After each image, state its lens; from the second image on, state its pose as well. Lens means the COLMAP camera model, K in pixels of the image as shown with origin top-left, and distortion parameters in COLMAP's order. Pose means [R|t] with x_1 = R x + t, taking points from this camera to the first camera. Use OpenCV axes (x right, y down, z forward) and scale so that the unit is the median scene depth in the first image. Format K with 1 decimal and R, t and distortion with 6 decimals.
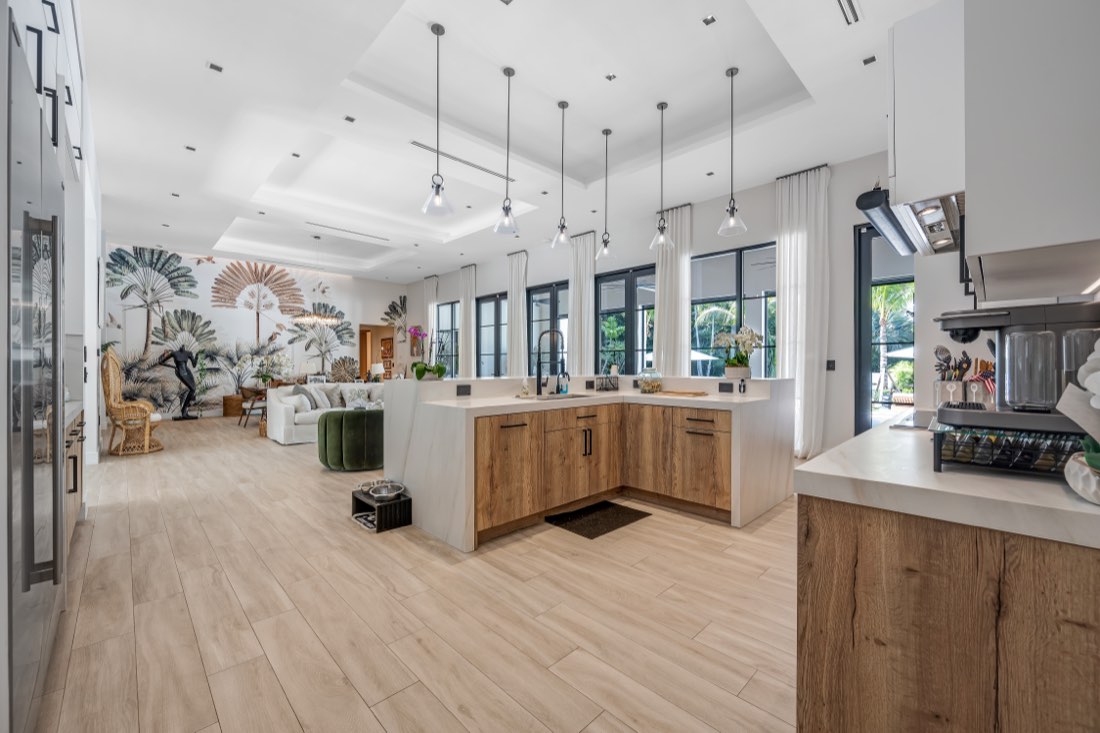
lens RADIAL K [[437.7, 0, 563.9], [0, 437.7, 365.9], [0, 0, 1]] dist [-0.009534, -0.000053]
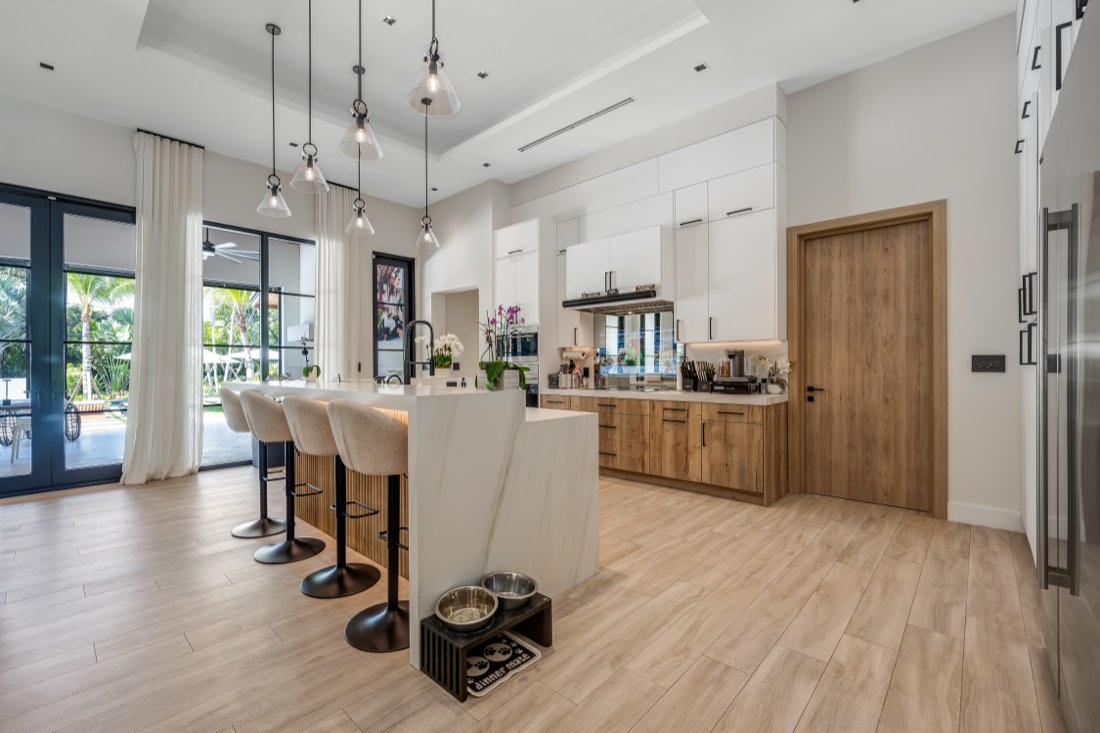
lens RADIAL K [[465.3, 0, 508.9], [0, 465.3, 368.8], [0, 0, 1]] dist [-0.003342, -0.000121]
pose [[0.015001, -0.005431, 0.999873, -0.569410], [0.005256, 0.999972, 0.005352, -0.001117], [-0.999874, 0.005175, 0.015029, 0.557445]]
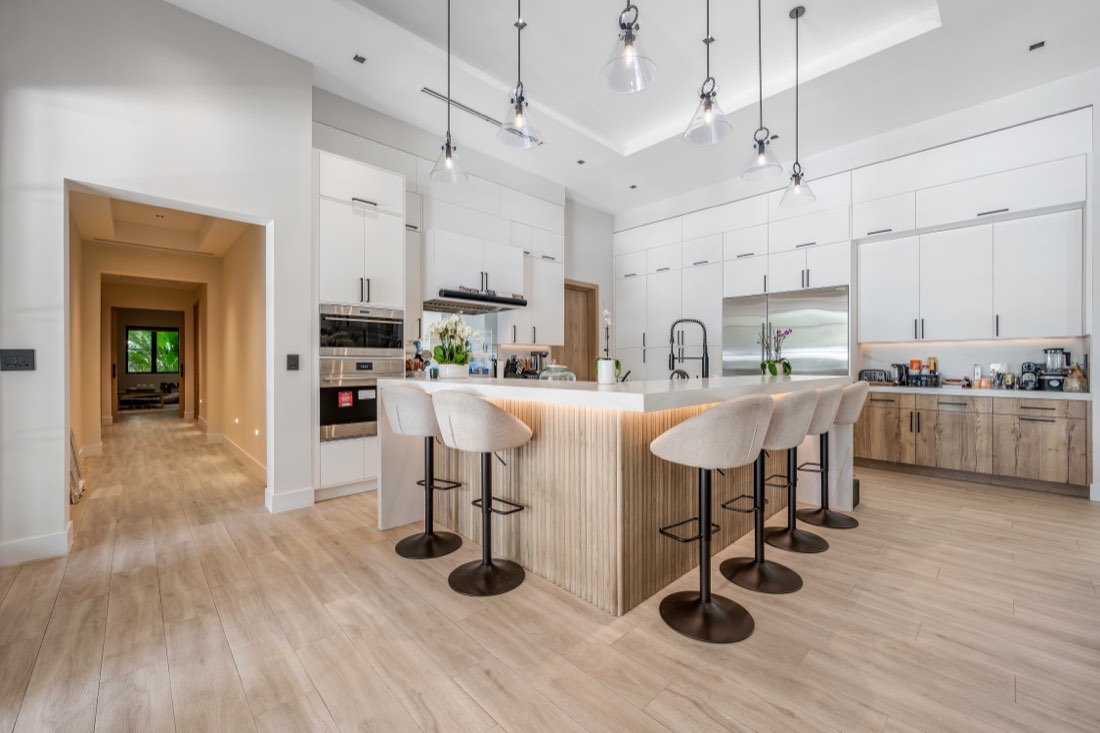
lens RADIAL K [[437.0, 0, 556.5], [0, 437.0, 366.0], [0, 0, 1]] dist [-0.002682, -0.000522]
pose [[-0.999769, -0.000403, 0.021497, 0.137512], [-0.000205, 0.999958, 0.009199, -0.001122], [-0.021499, 0.009193, -0.999727, 1.233755]]
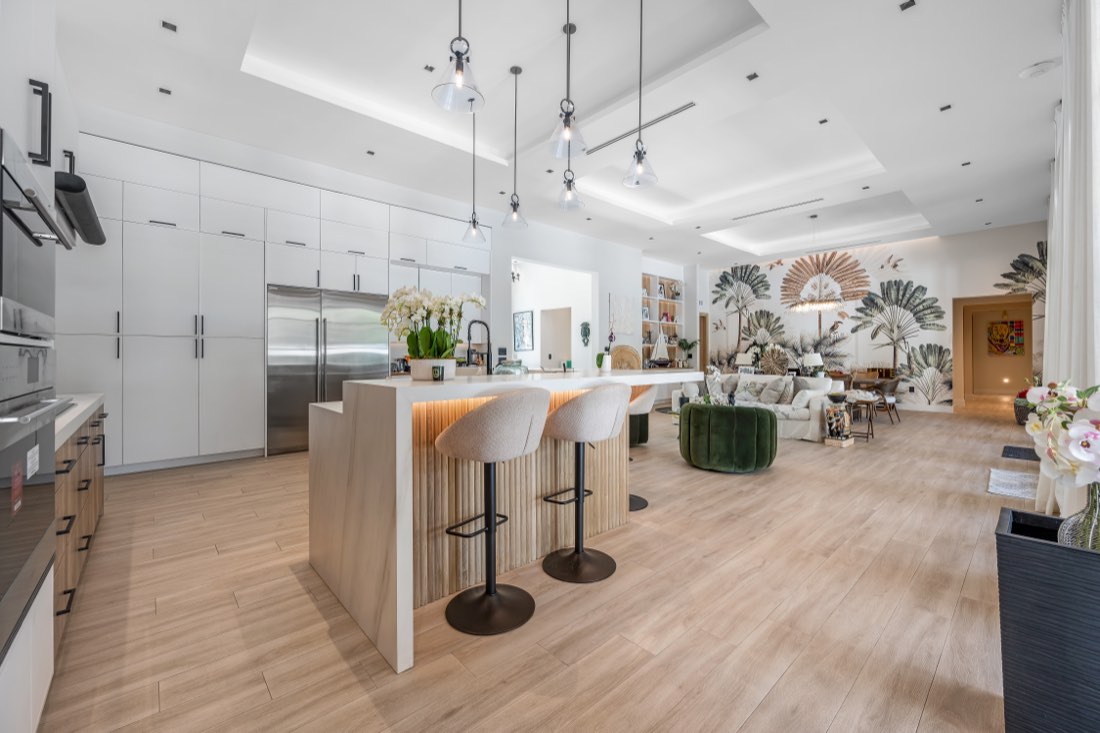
lens RADIAL K [[442.4, 0, 549.7], [0, 442.4, 361.8], [0, 0, 1]] dist [-0.001496, -0.000169]
pose [[-0.057057, 0.010752, -0.998313, 0.647738], [0.001770, 0.999942, 0.010668, -0.000270], [0.998369, -0.001158, -0.057073, 0.815436]]
